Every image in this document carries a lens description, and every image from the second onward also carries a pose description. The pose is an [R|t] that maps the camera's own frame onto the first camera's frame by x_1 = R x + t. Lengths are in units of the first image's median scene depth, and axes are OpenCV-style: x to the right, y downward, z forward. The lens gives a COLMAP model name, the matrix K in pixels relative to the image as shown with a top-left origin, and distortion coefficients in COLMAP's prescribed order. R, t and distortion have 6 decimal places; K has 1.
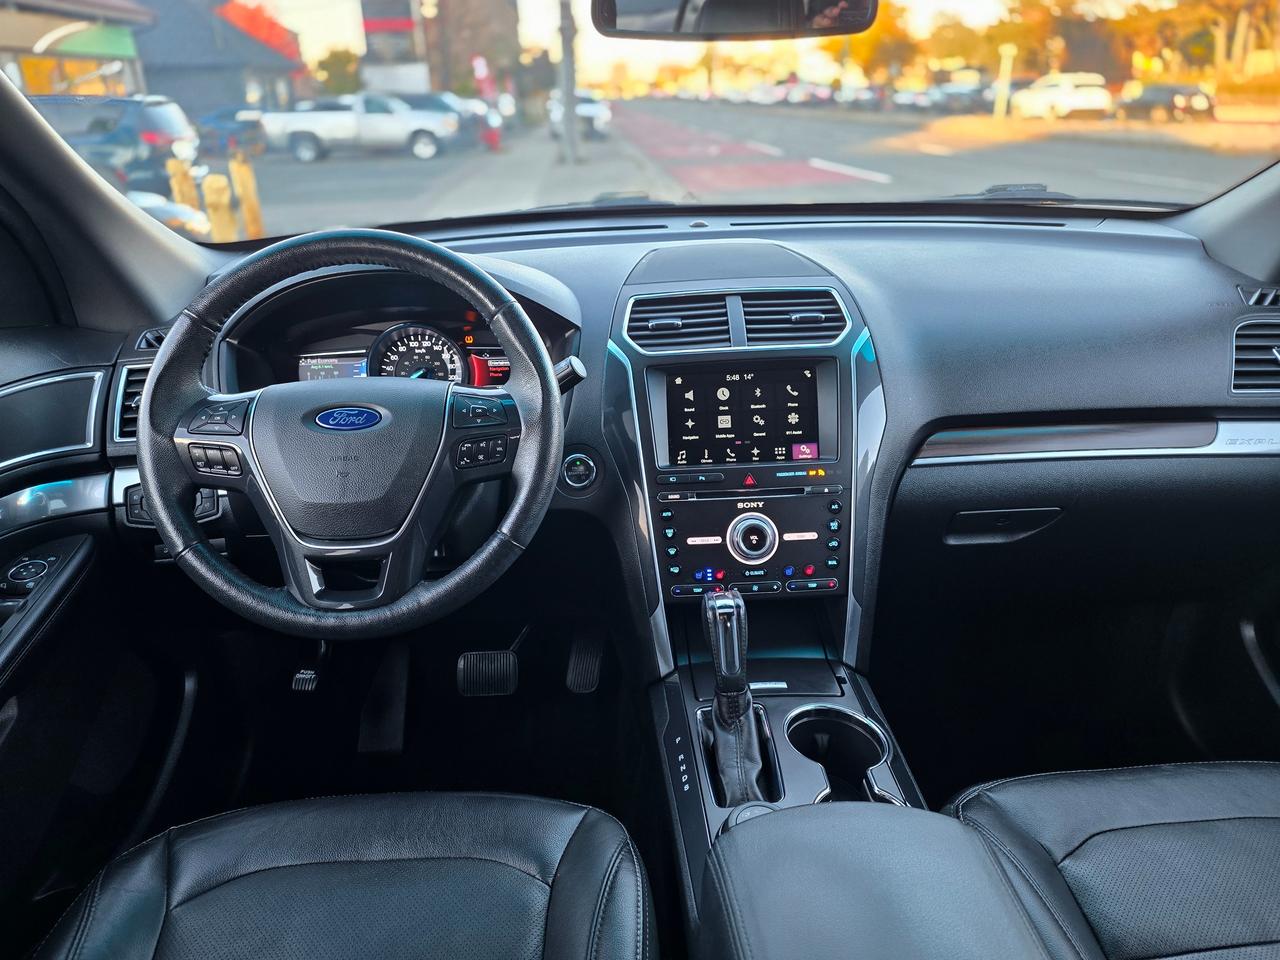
lens RADIAL K [[870.7, 0, 611.1], [0, 870.7, 475.8], [0, 0, 1]] dist [0.032635, -0.028521]
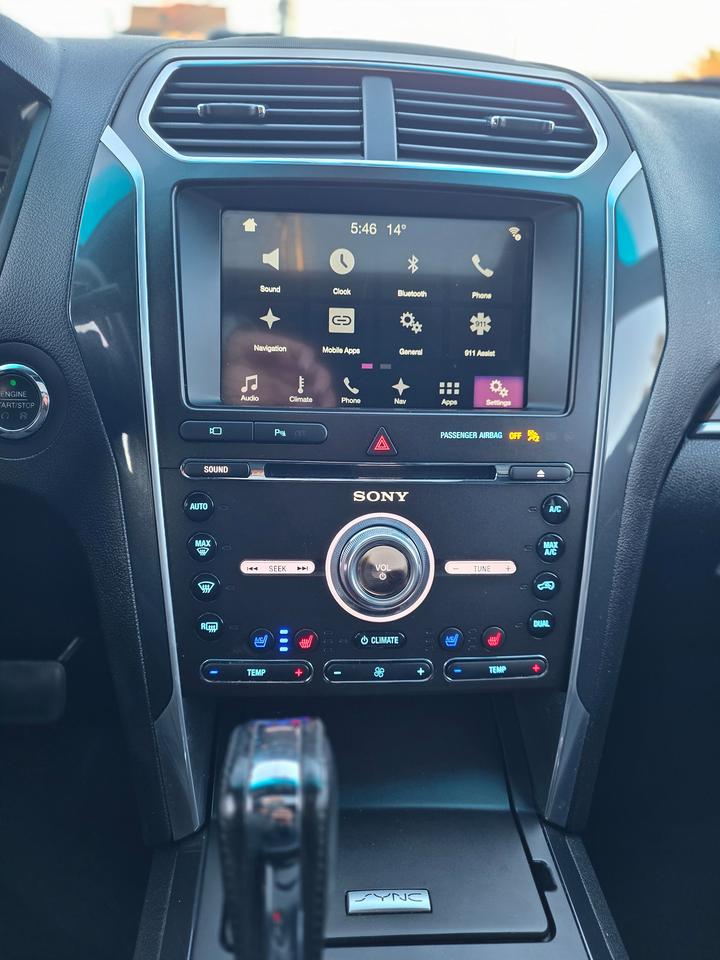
lens RADIAL K [[653.0, 0, 355.5], [0, 653.0, 484.0], [0, 0, 1]] dist [0.032635, -0.028521]
pose [[0.996034, 0.055875, 0.069236, 0.120730], [-0.060000, 0.996453, 0.059003, 0.007181], [-0.065694, -0.062923, 0.995854, 0.644561]]
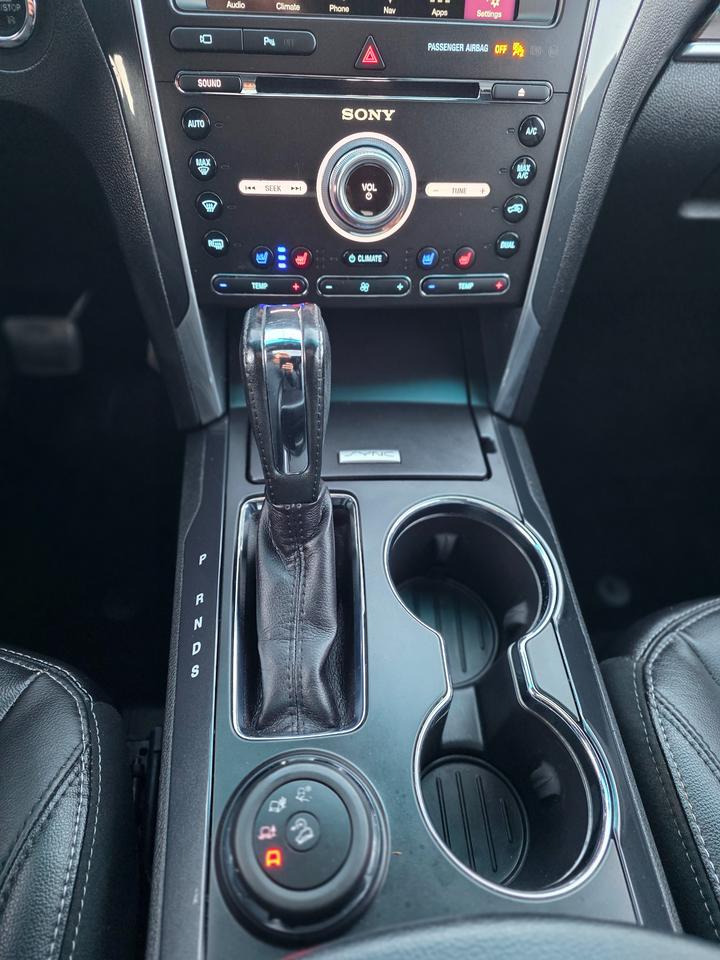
lens RADIAL K [[653.0, 0, 356.9], [0, 653.0, 464.4], [0, 0, 1]] dist [0.032635, -0.028521]
pose [[0.994256, 0.020791, 0.104986, 0.117624], [-0.067346, 0.883934, 0.462736, 0.036187], [-0.083180, -0.467149, 0.880257, 0.573824]]
